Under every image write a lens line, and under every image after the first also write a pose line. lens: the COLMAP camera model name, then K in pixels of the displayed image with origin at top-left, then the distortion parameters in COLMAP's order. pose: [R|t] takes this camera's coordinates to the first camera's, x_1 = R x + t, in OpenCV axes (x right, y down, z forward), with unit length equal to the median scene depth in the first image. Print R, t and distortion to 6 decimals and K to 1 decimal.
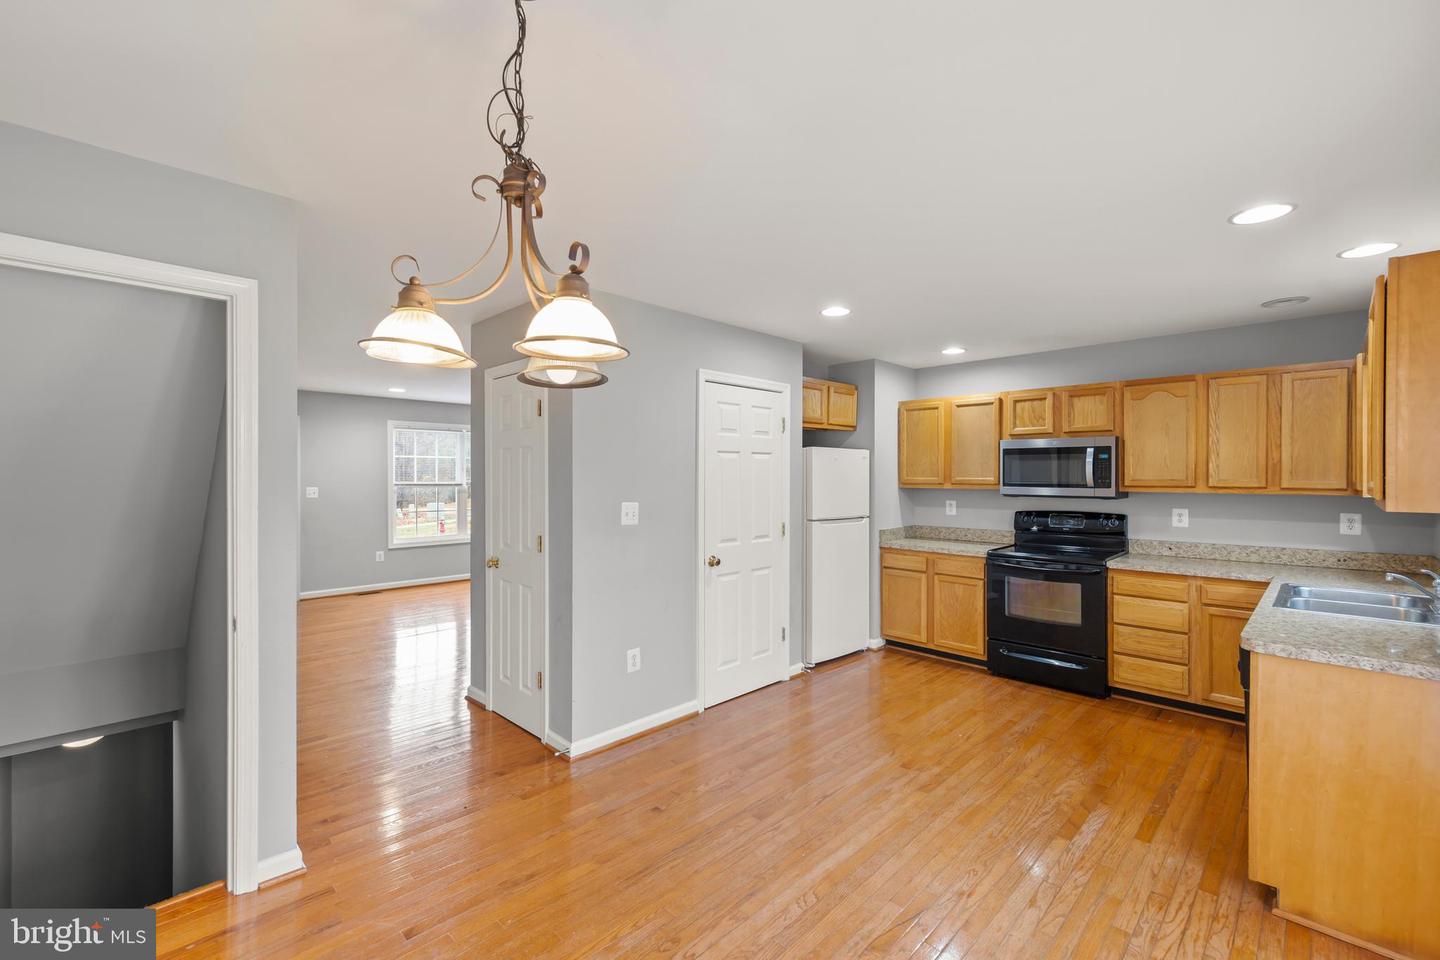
lens RADIAL K [[608.3, 0, 719.2], [0, 608.3, 475.3], [0, 0, 1]] dist [0.003344, -0.000309]
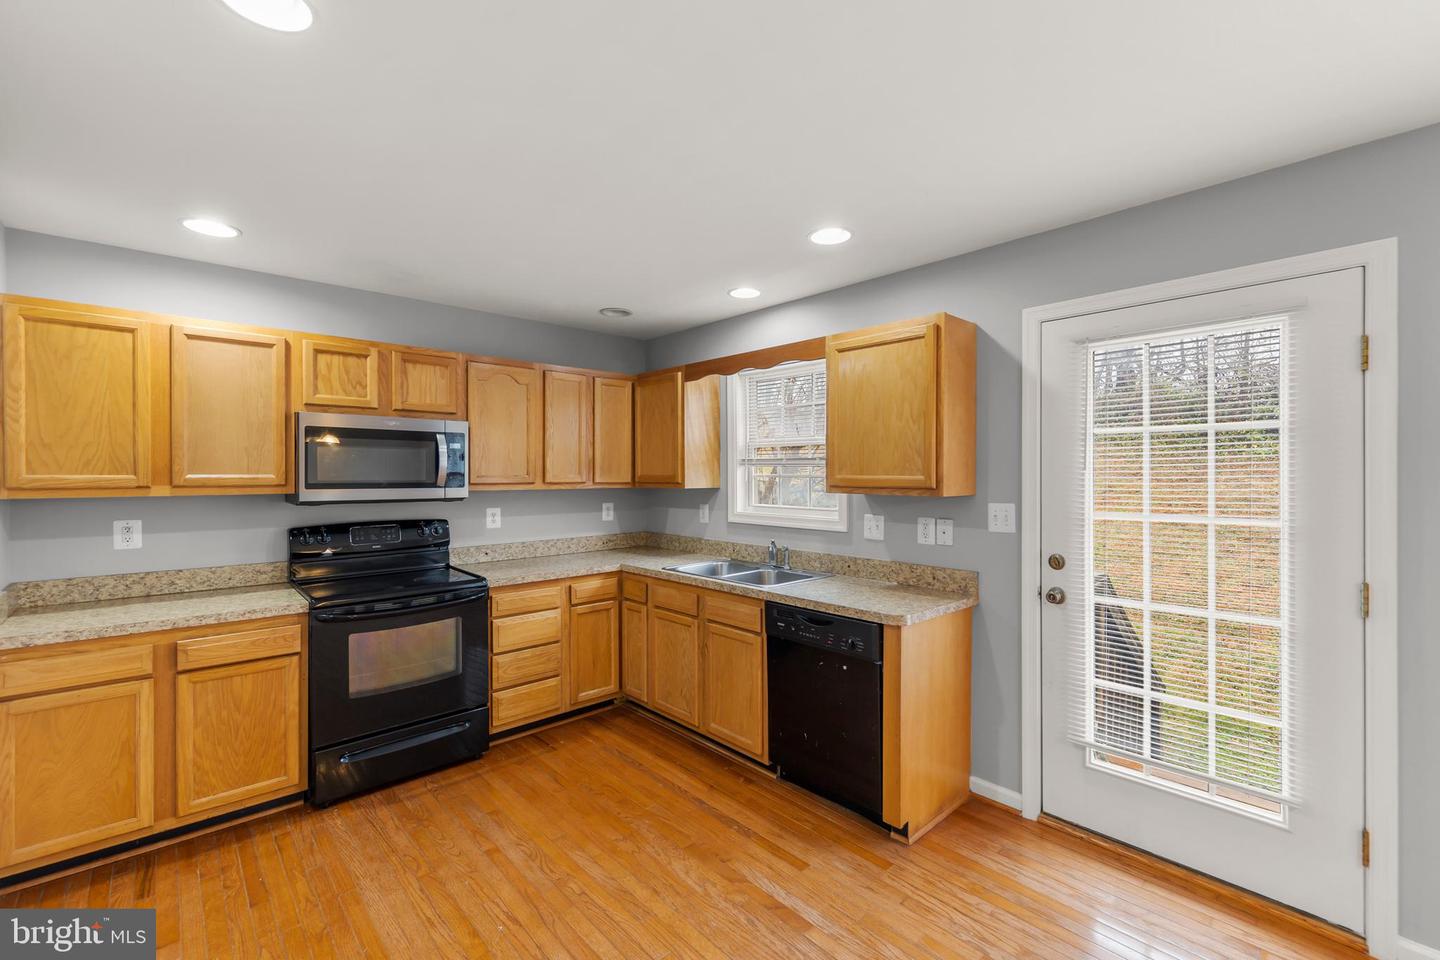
lens RADIAL K [[608.3, 0, 719.2], [0, 608.3, 475.3], [0, 0, 1]] dist [0.003344, -0.000309]
pose [[0.045556, -0.004081, 0.998953, -0.129278], [0.000116, 0.999992, 0.004079, 0.002949], [-0.998962, -0.000070, 0.045556, 0.626756]]
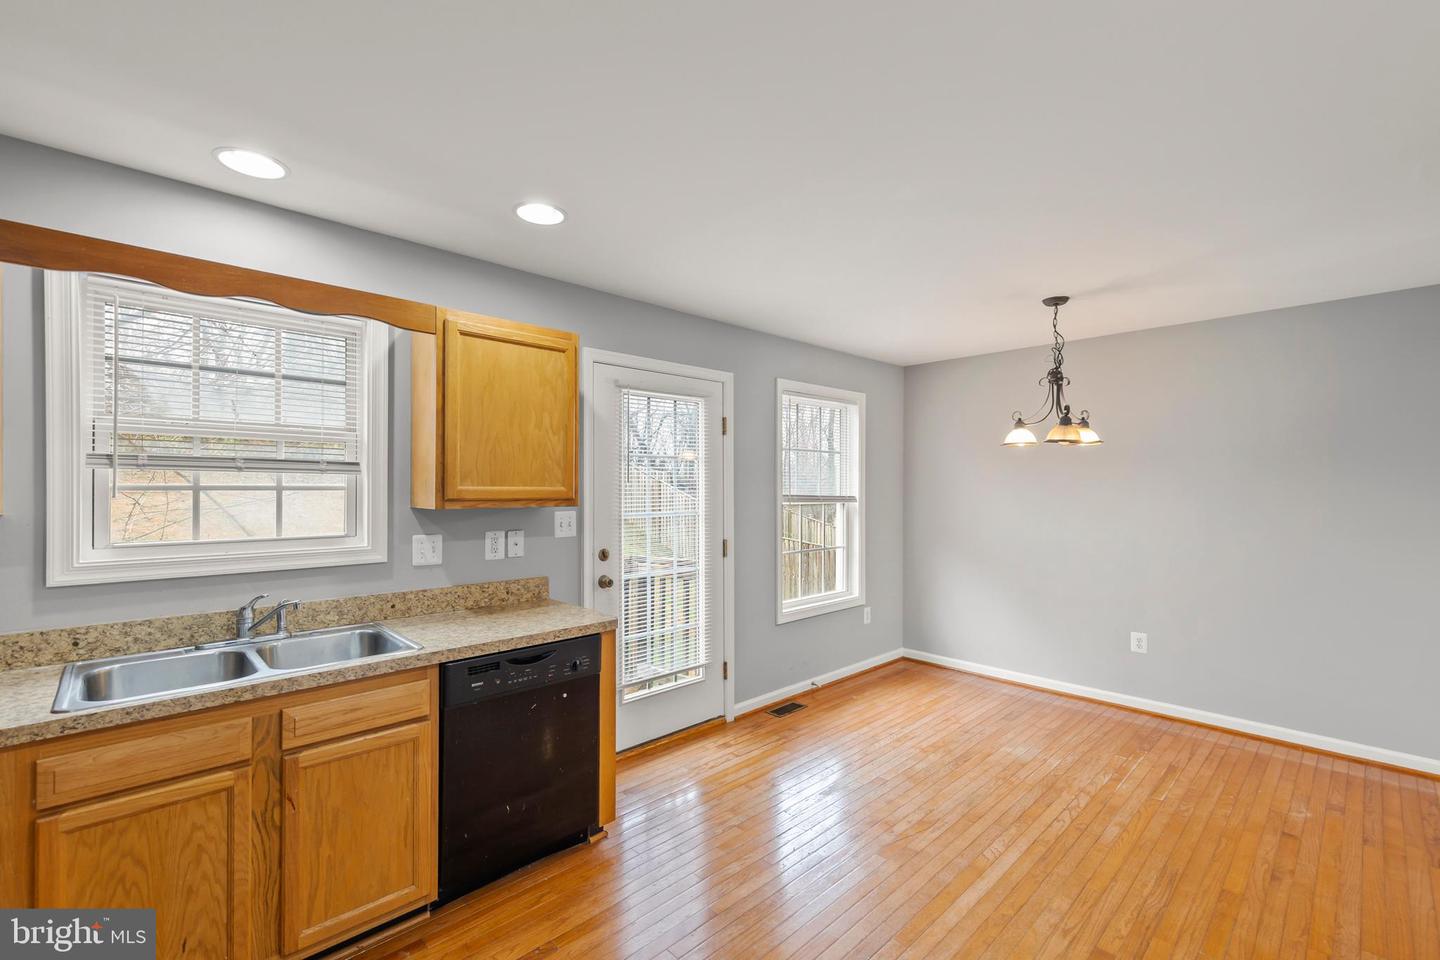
lens RADIAL K [[622.8, 0, 720.0], [0, 622.8, 480.0], [0, 0, 1]] dist [0.000166, -0.000039]
pose [[-0.999801, -0.005136, 0.019285, 0.315442], [-0.005311, 0.999945, -0.009028, 0.003759], [-0.019238, -0.009129, -0.999773, 1.084543]]
